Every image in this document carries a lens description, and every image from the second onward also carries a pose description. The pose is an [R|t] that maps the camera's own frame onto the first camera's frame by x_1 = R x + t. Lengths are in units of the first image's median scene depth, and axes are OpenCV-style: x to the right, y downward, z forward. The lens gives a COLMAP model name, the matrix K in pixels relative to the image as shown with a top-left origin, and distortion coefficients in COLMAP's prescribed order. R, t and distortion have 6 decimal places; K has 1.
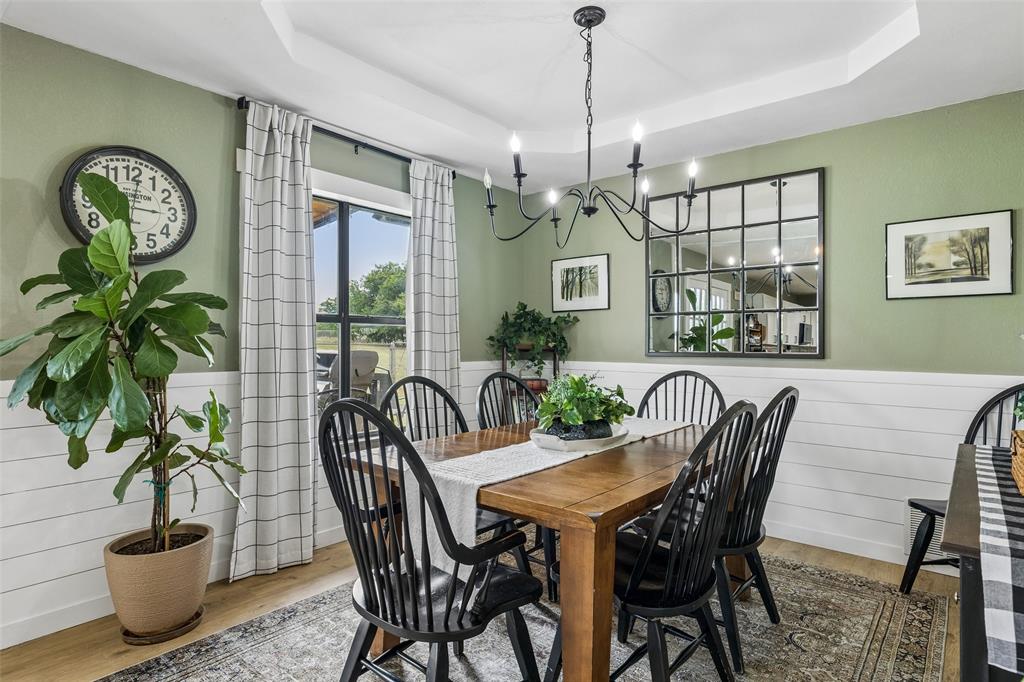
lens RADIAL K [[539.3, 0, 528.0], [0, 539.3, 339.0], [0, 0, 1]] dist [0.001647, -0.001206]
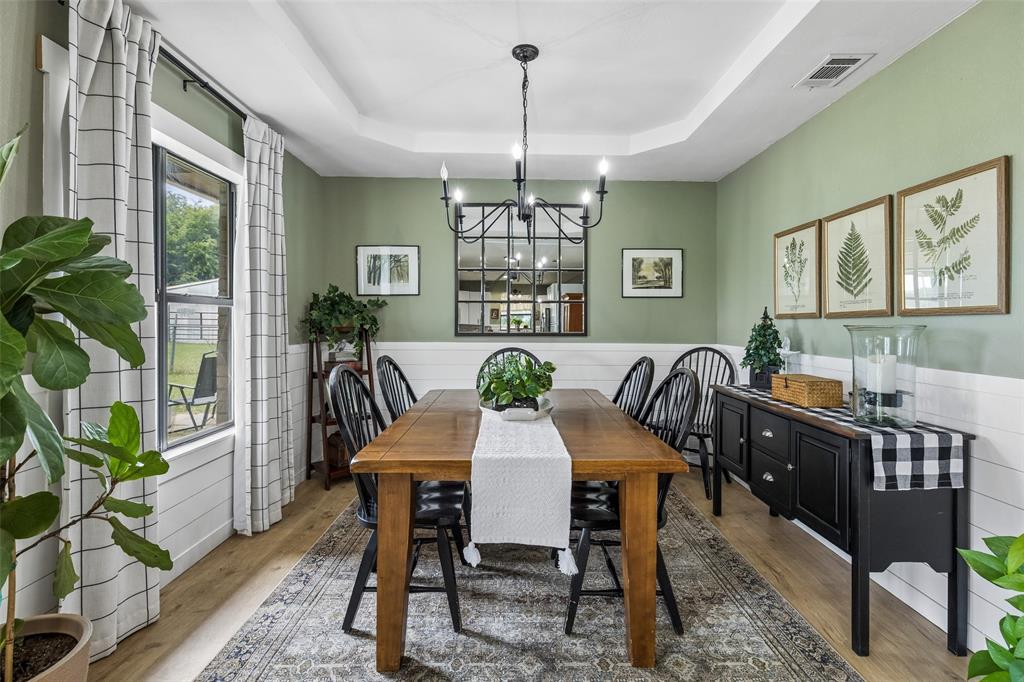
lens RADIAL K [[463.5, 0, 504.7], [0, 463.5, 319.1], [0, 0, 1]] dist [0.010659, -0.001154]
pose [[0.774072, 0.005863, 0.633070, -0.450373], [-0.007127, 0.999974, -0.000547, -0.007857], [-0.633057, -0.004089, 0.774094, 0.186418]]
